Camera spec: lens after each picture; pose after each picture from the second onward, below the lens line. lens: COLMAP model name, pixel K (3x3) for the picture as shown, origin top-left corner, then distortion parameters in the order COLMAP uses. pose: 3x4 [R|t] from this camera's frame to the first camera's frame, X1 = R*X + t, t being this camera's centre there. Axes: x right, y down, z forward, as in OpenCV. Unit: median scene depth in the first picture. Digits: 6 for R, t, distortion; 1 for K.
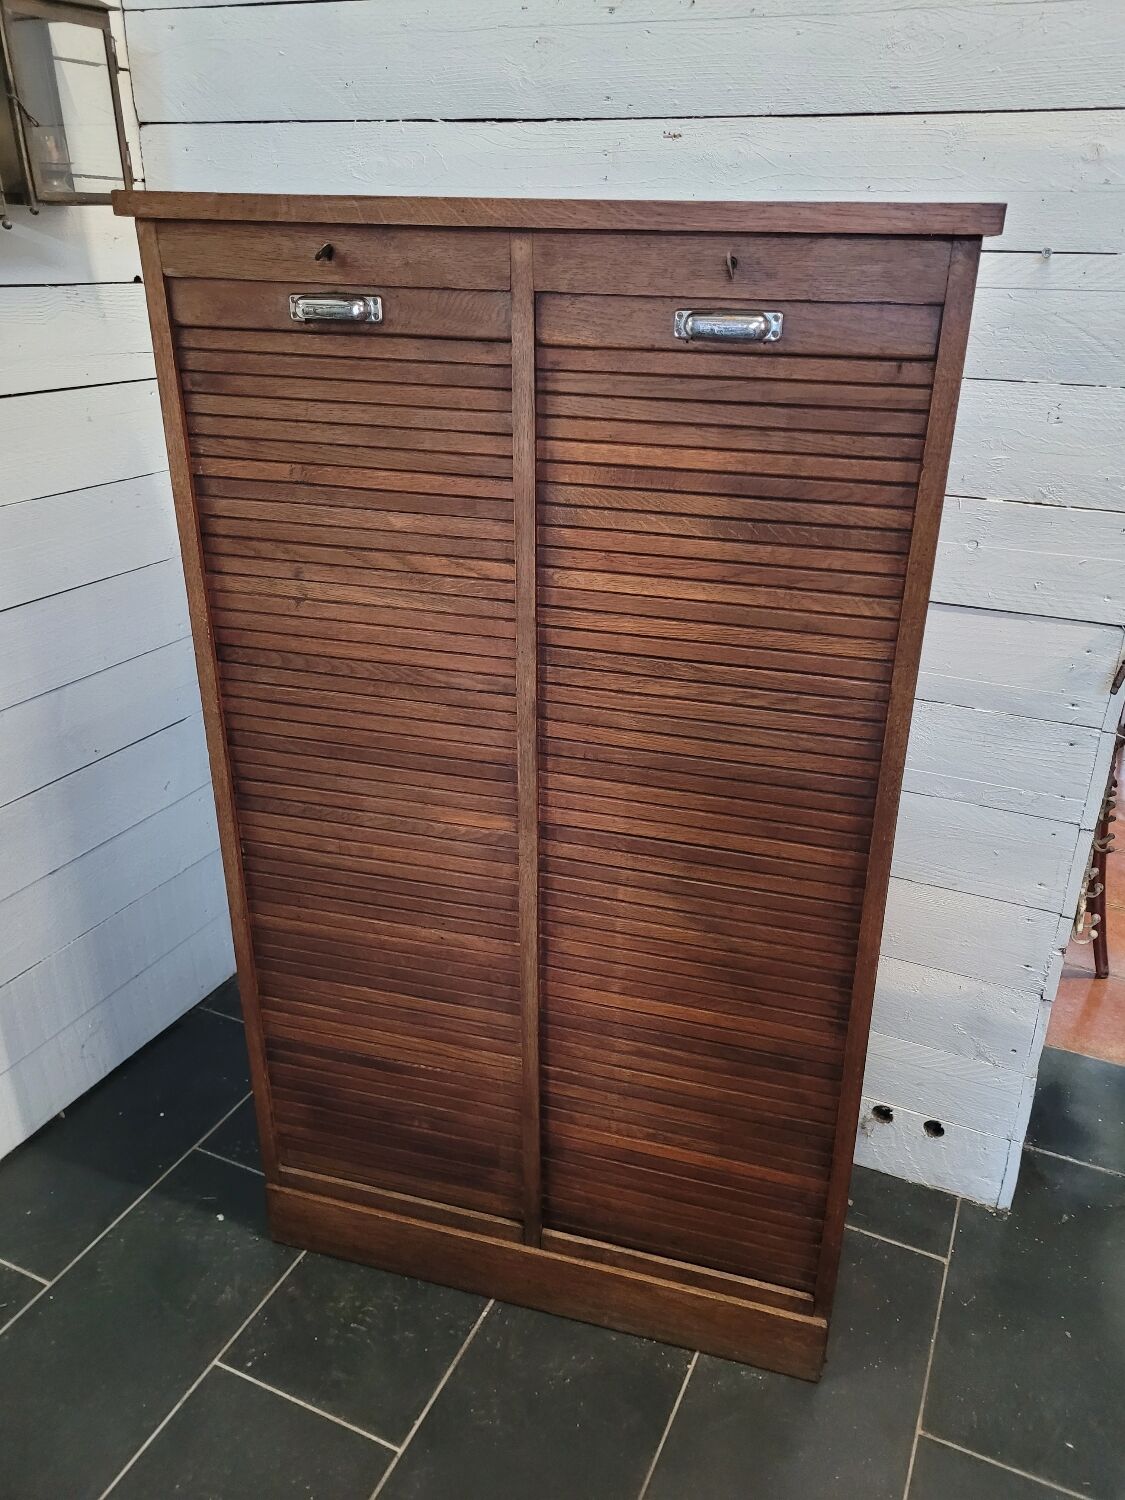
lens RADIAL K [[1118.2, 0, 589.5], [0, 1118.2, 736.5], [0, 0, 1]] dist [0.060458, -0.051963]
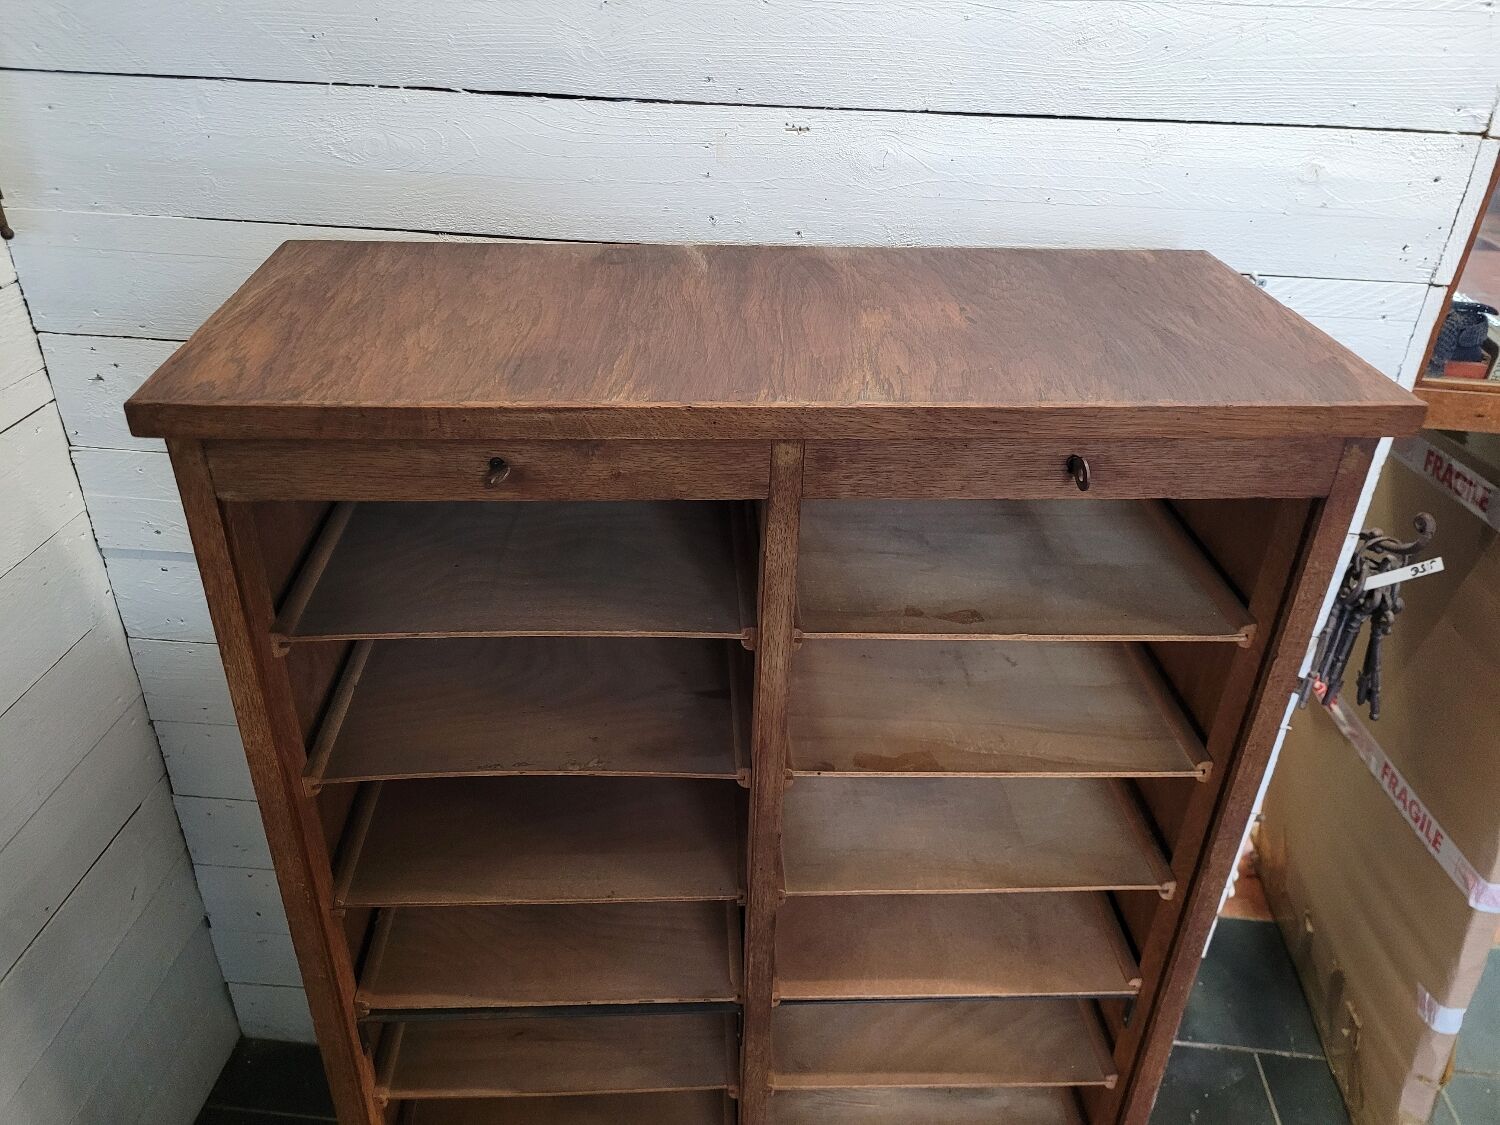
lens RADIAL K [[1118.2, 0, 724.1], [0, 1118.2, 538.8], [0, 0, 1]] dist [0.060458, -0.051963]
pose [[0.951404, -0.155671, 0.265702, -0.257880], [0.121514, 0.982585, 0.140576, -0.415796], [-0.282958, -0.101458, 0.953751, 0.271596]]
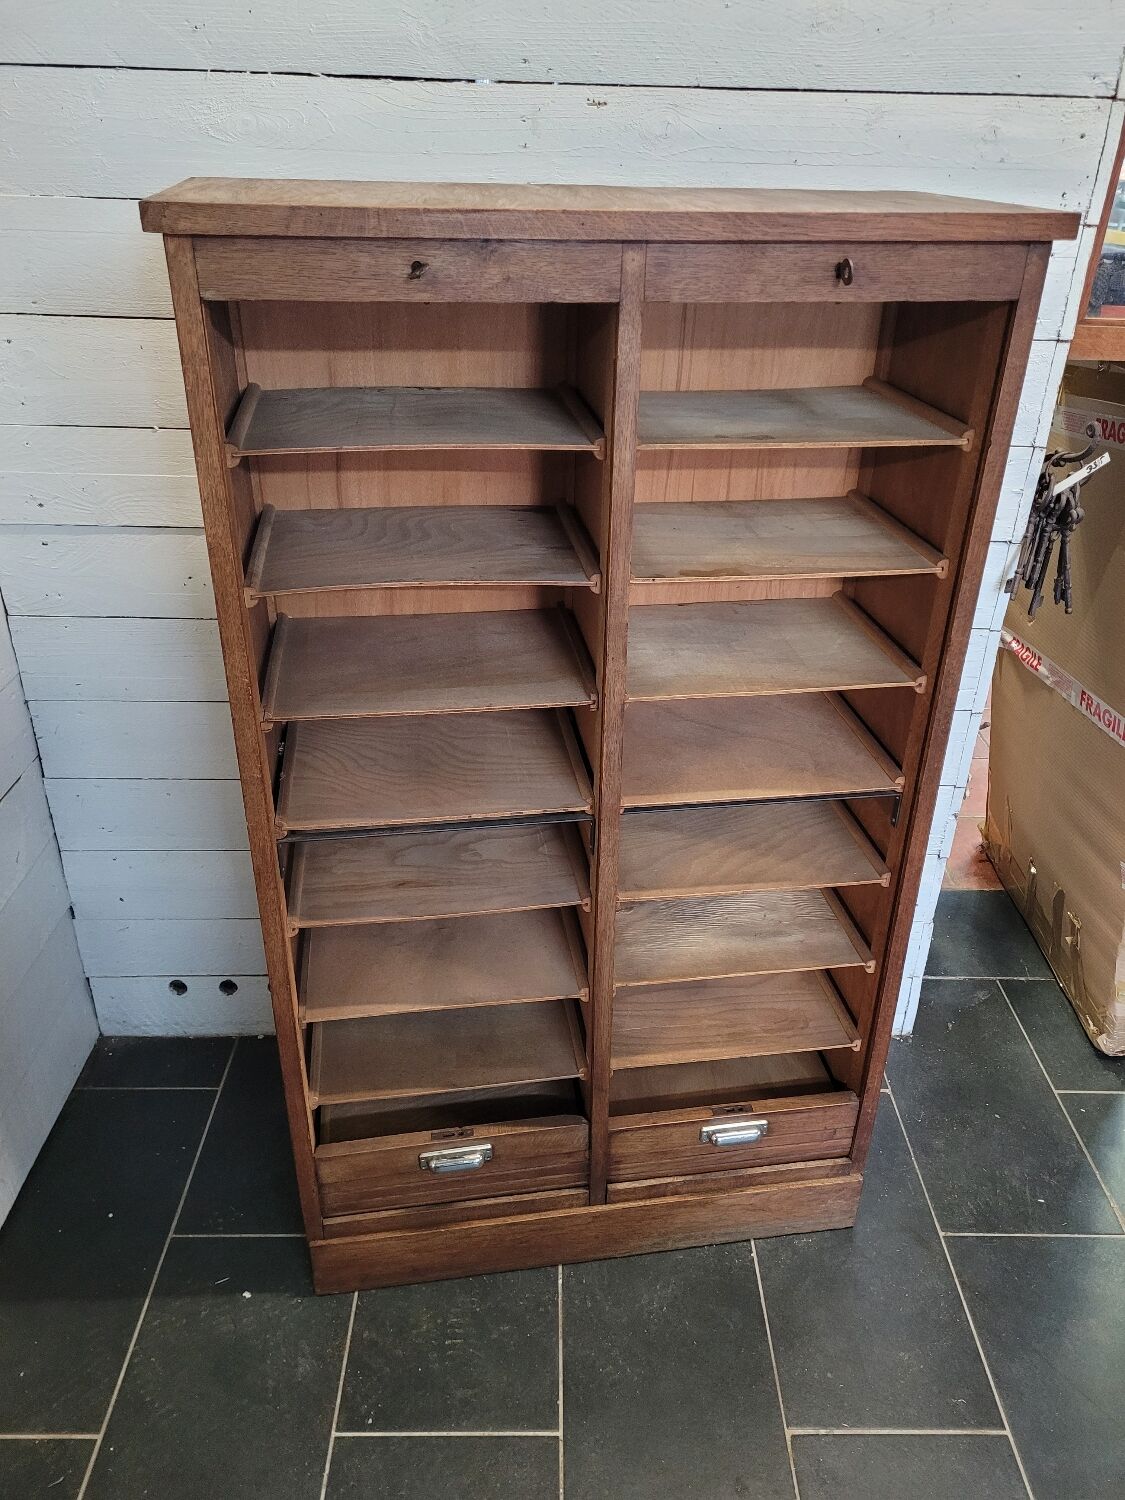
lens RADIAL K [[1118.2, 0, 570.9], [0, 1118.2, 731.0], [0, 0, 1]] dist [0.060458, -0.051963]
pose [[0.908874, -0.198747, 0.366670, -0.470222], [0.164849, 0.978757, 0.121900, -0.138871], [-0.383109, -0.050347, 0.922330, 0.087573]]
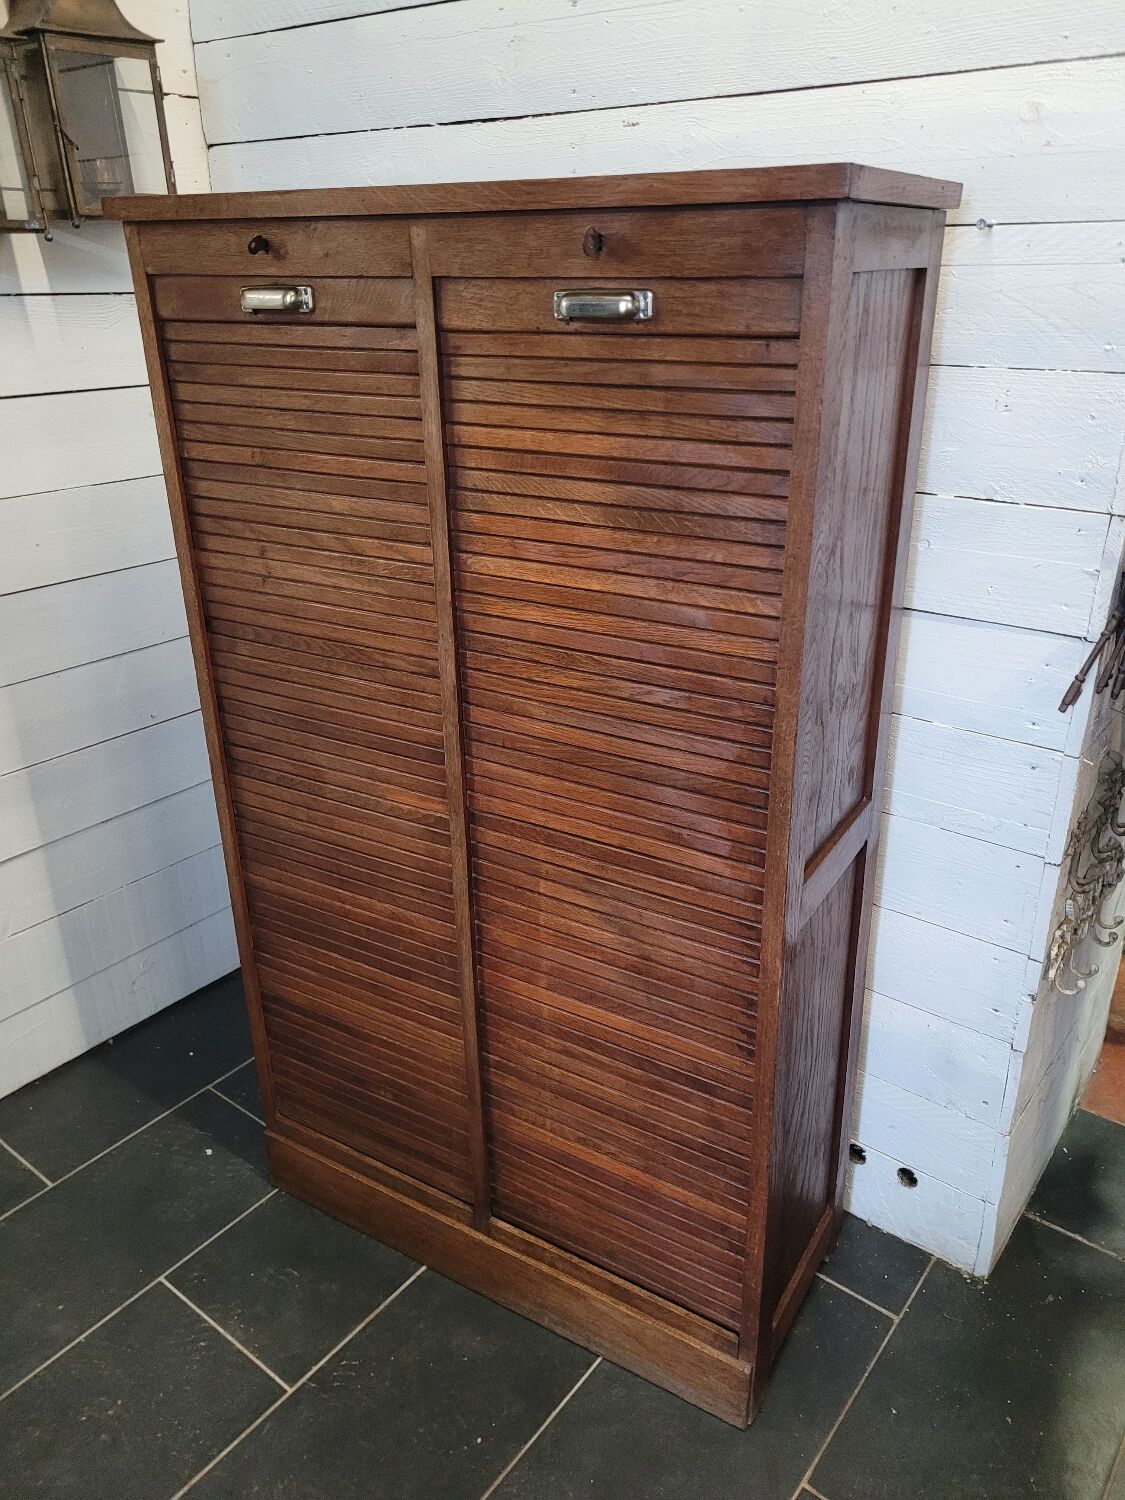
lens RADIAL K [[1118.2, 0, 571.4], [0, 1118.2, 746.0], [0, 0, 1]] dist [0.060458, -0.051963]
pose [[0.964287, 0.078052, -0.253099, 0.315022], [-0.080082, 0.996786, 0.002286, 0.012521], [0.252464, 0.018065, 0.967438, 0.048158]]
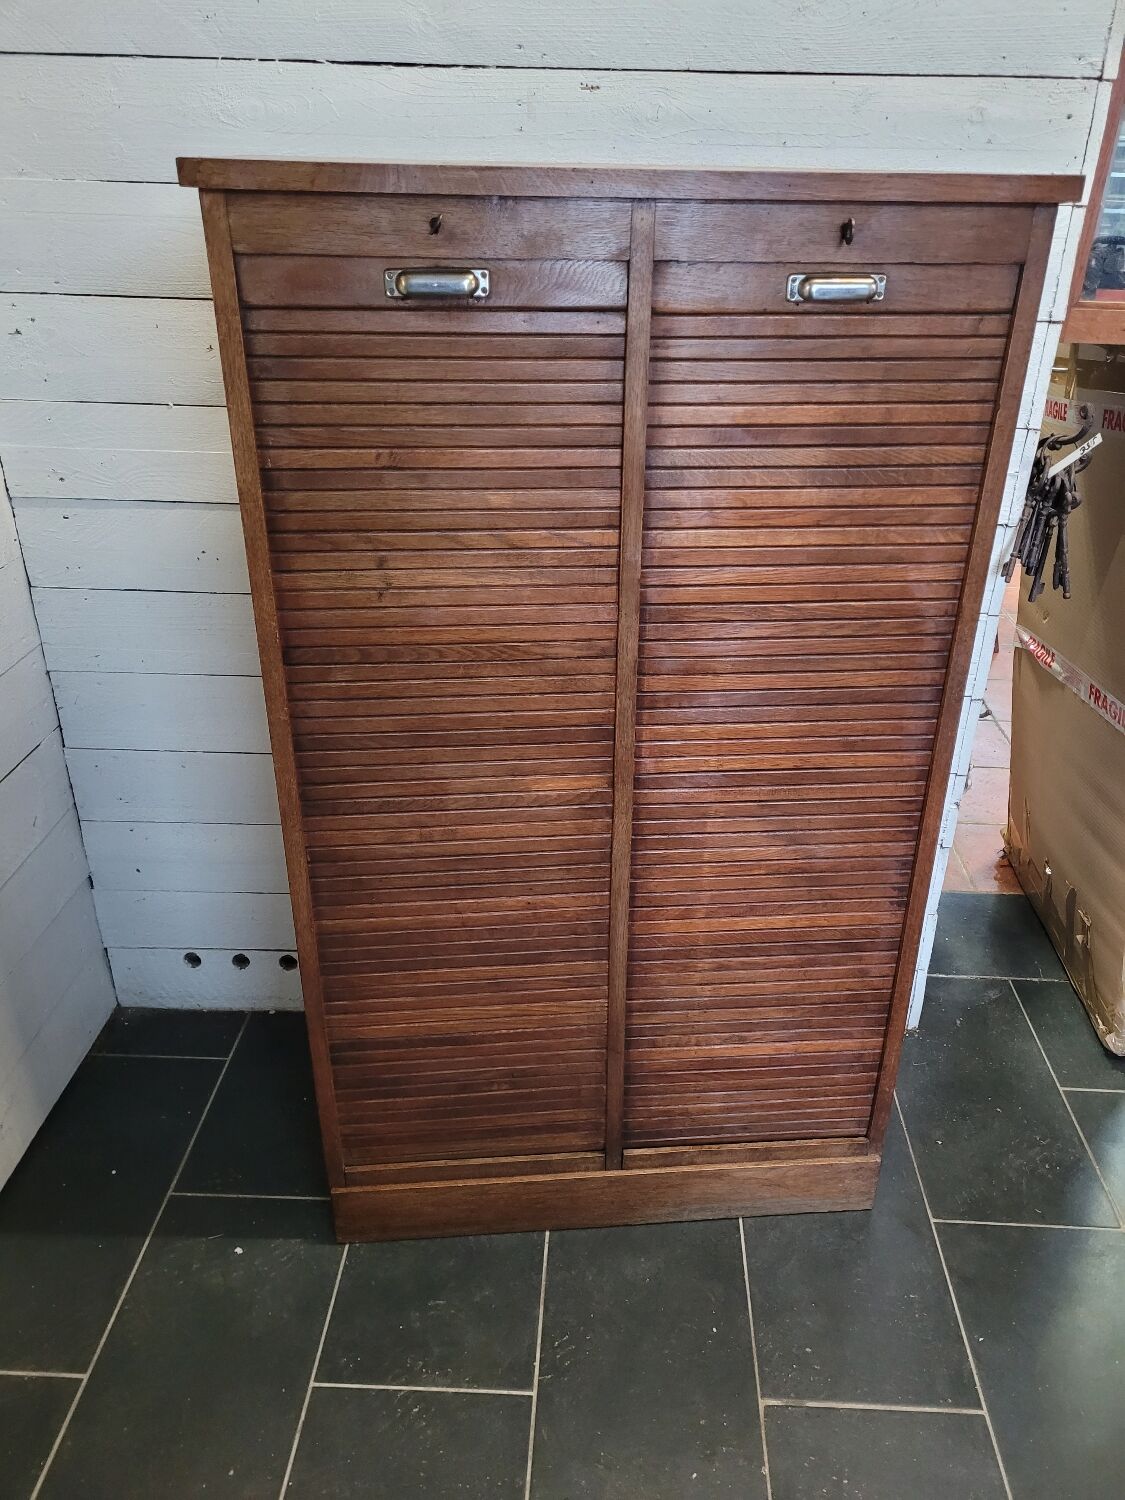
lens RADIAL K [[1118.2, 0, 587.3], [0, 1118.2, 743.5], [0, 0, 1]] dist [0.060458, -0.051963]
pose [[0.934912, -0.165131, 0.314119, -0.434206], [0.143114, 0.985414, 0.092075, -0.057212], [-0.324742, -0.041127, 0.944908, 0.029118]]
